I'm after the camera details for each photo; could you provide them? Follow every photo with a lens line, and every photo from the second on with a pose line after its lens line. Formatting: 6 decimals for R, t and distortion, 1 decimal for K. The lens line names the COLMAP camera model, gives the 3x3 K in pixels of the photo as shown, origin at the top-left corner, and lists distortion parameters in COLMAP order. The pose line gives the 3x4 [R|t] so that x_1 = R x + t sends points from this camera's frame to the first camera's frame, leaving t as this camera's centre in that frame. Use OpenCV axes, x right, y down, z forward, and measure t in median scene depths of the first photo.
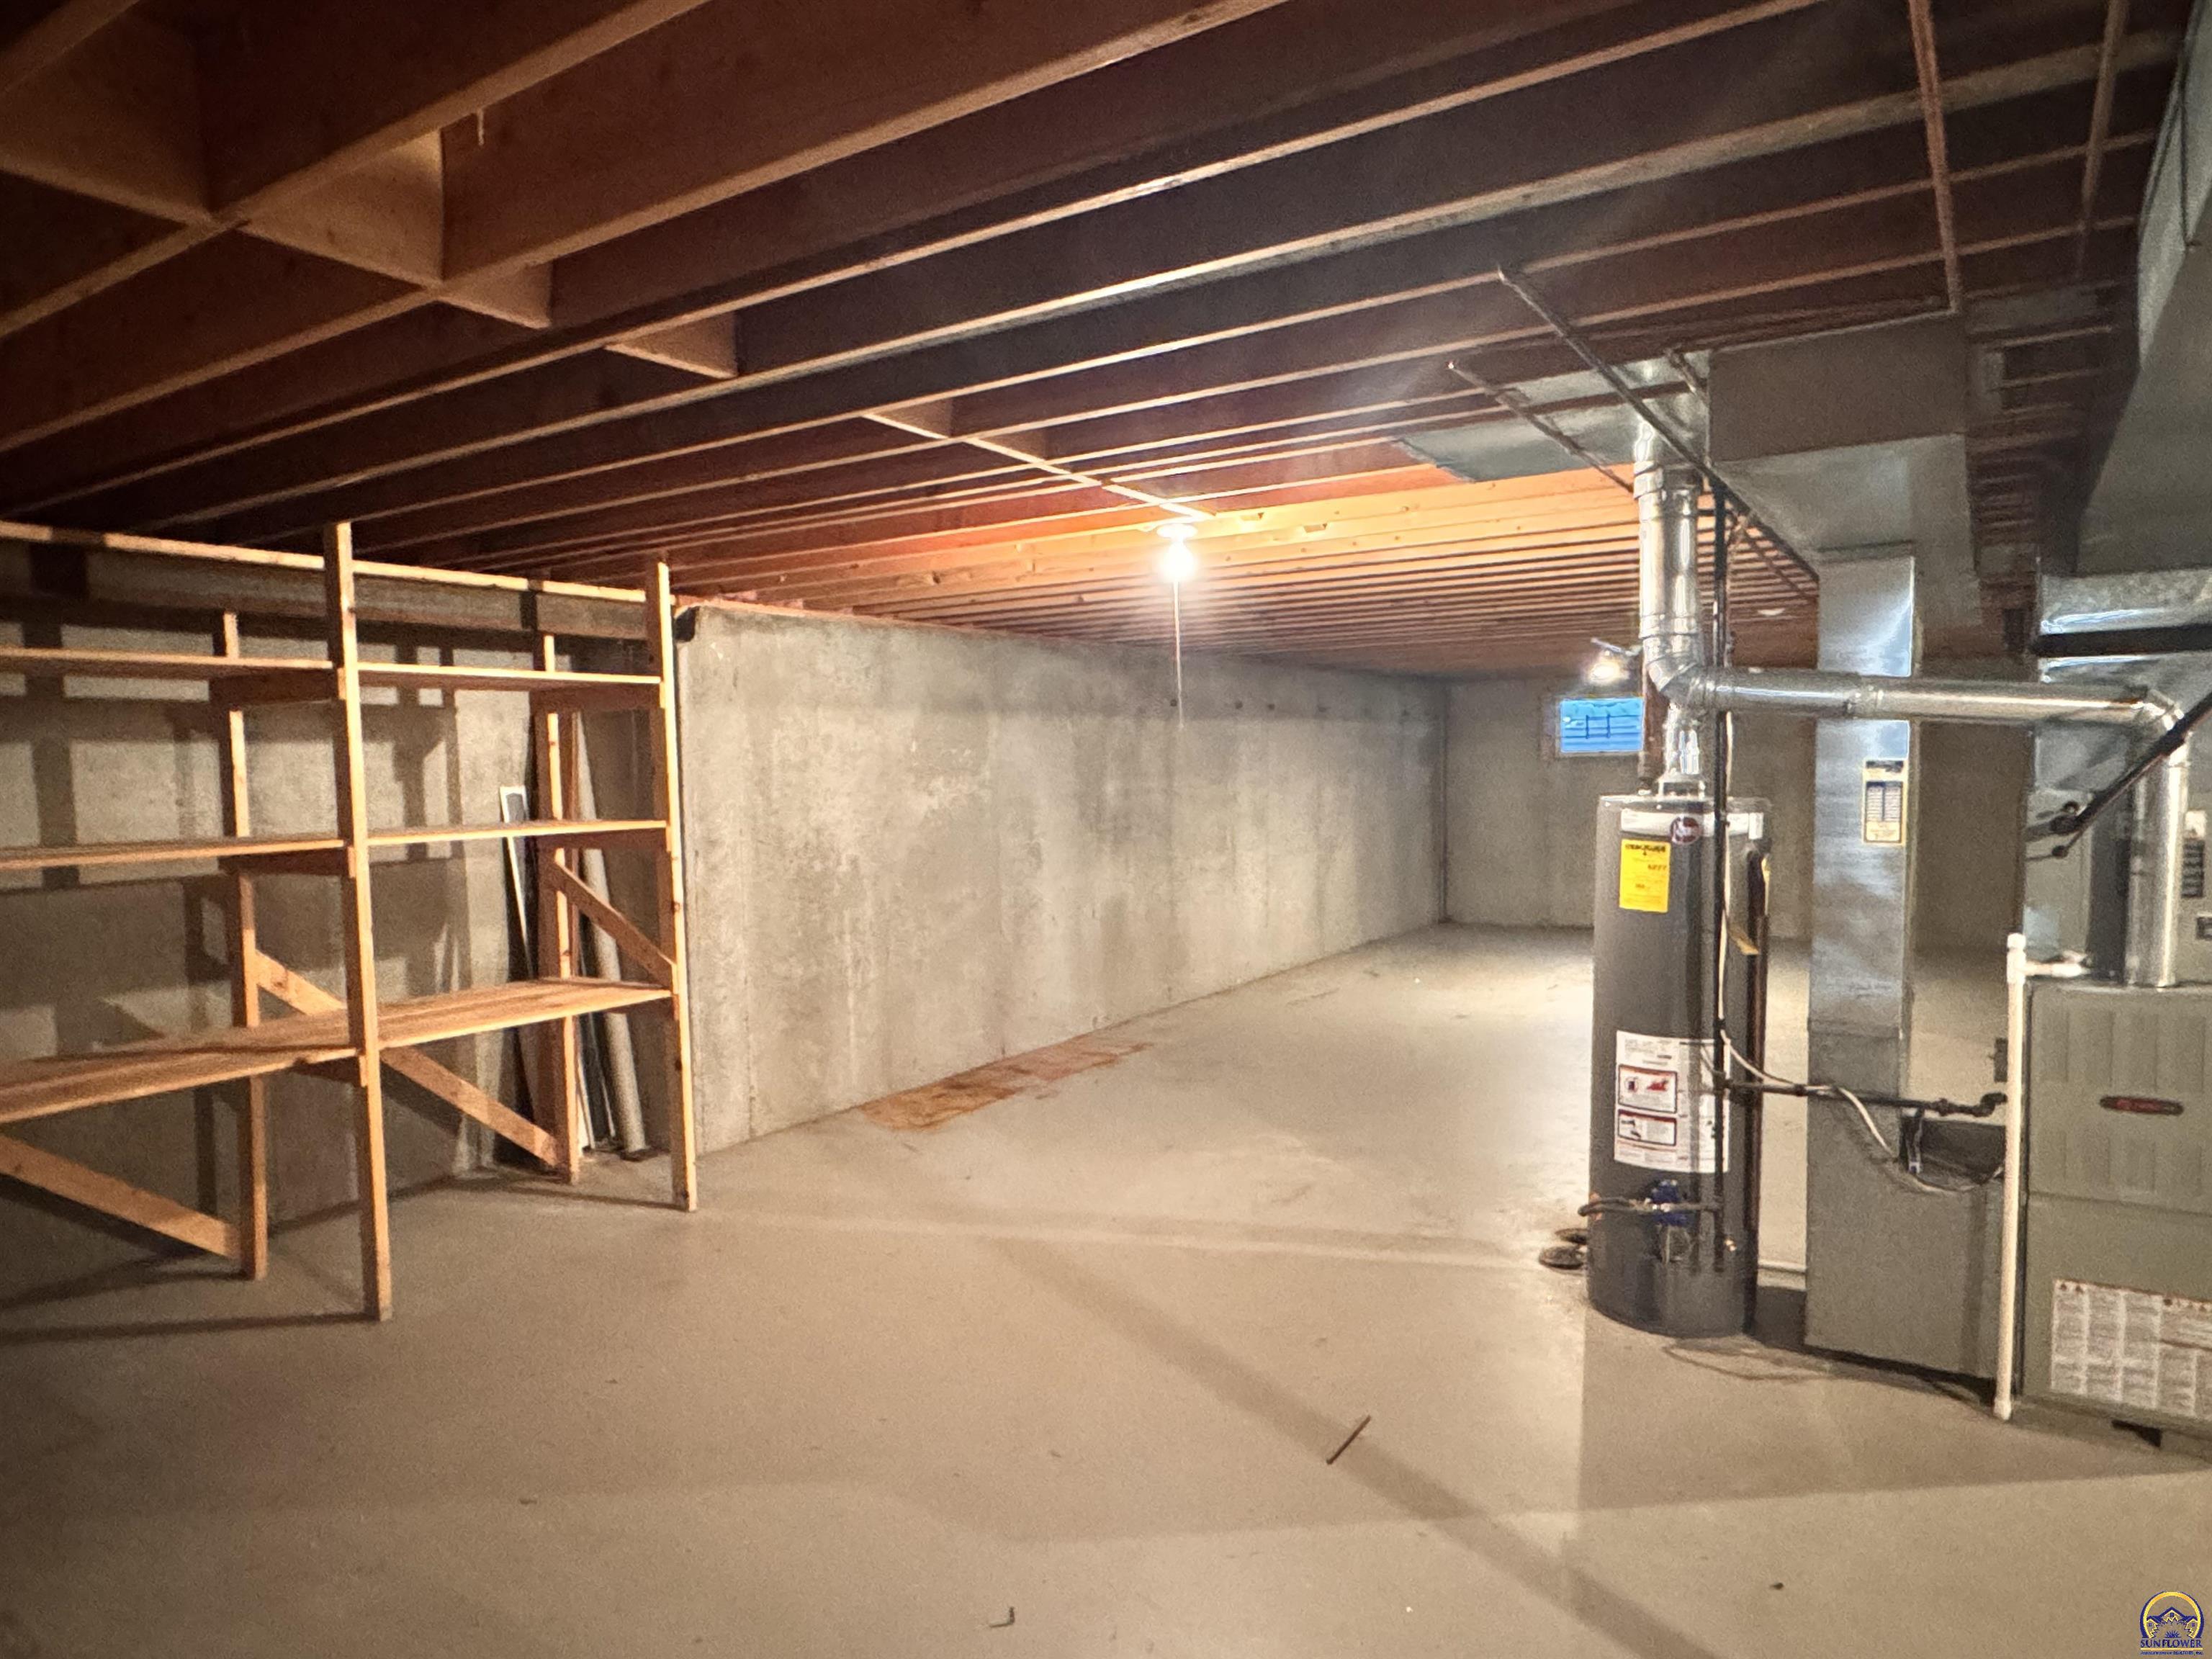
lens RADIAL K [[1378.6, 0, 1103.3], [0, 1378.6, 836.7], [0, 0, 1]] dist [-0.001023, 0.000459]
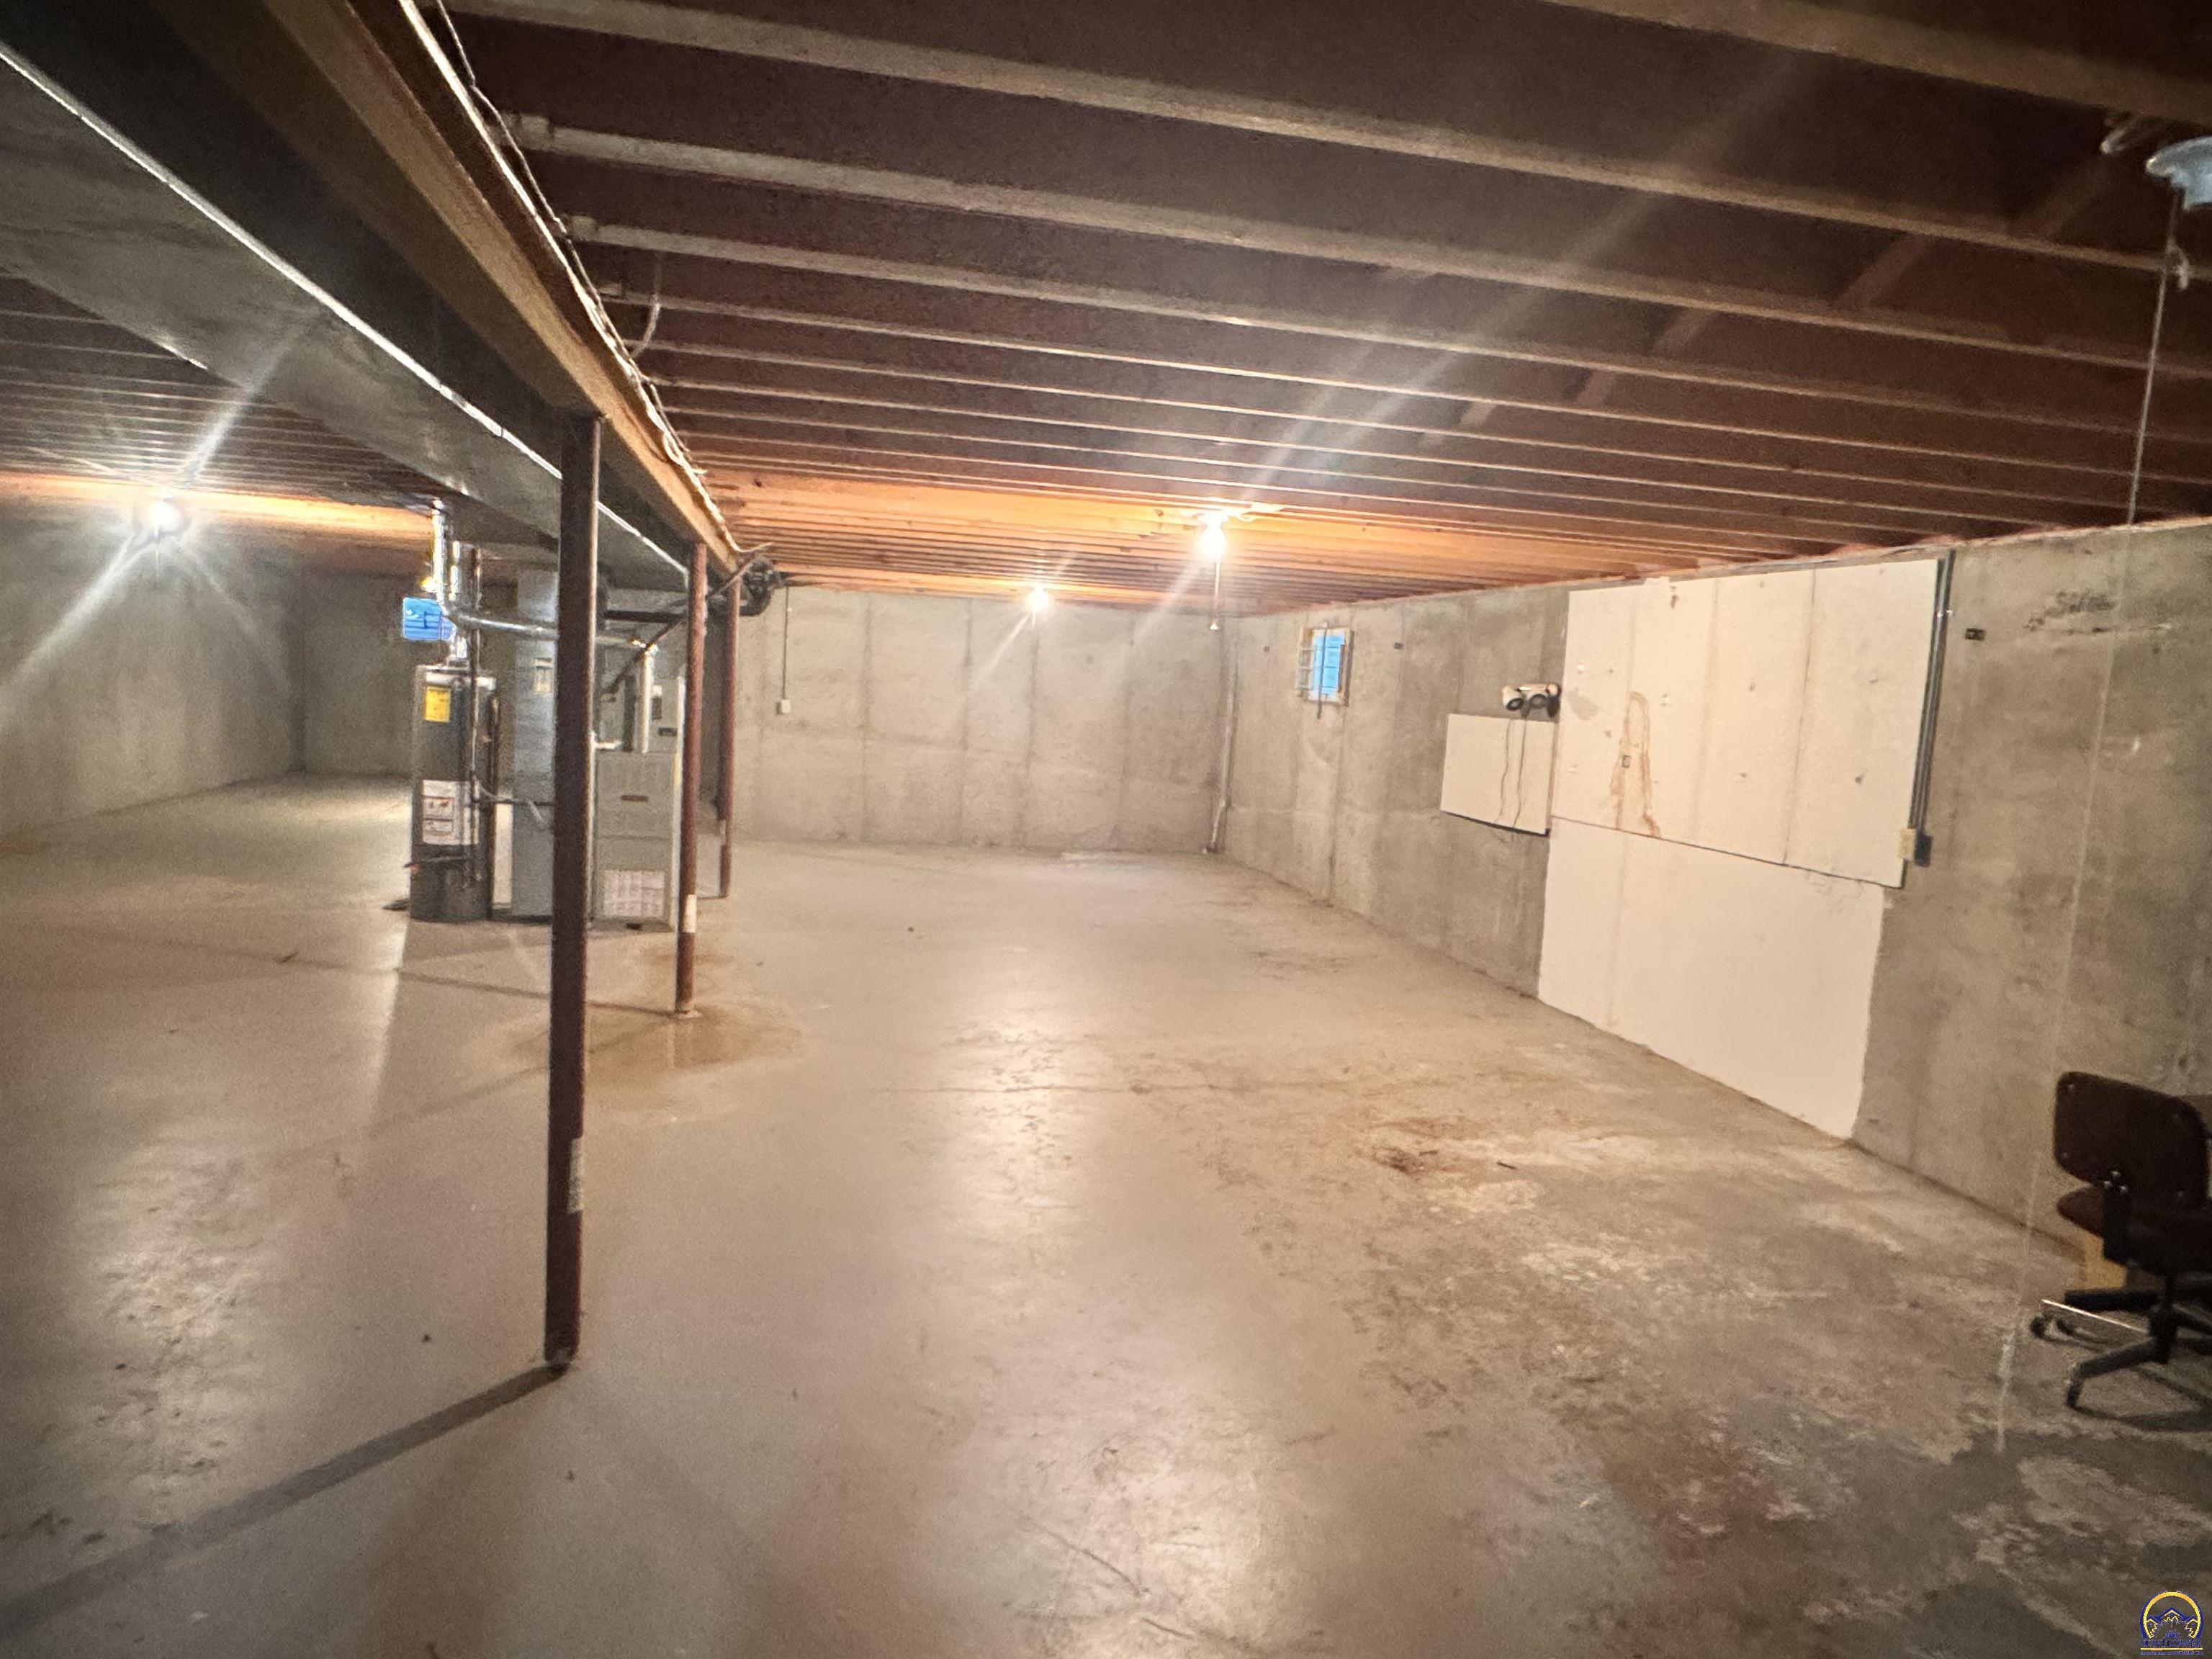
lens RADIAL K [[1378.6, 0, 1103.3], [0, 1378.6, 836.7], [0, 0, 1]] dist [-0.001023, 0.000459]
pose [[0.707129, -0.020761, 0.706780, -0.381105], [-0.034849, 0.997331, 0.064162, 0.059370], [-0.706225, -0.070002, 0.704518, -1.218708]]
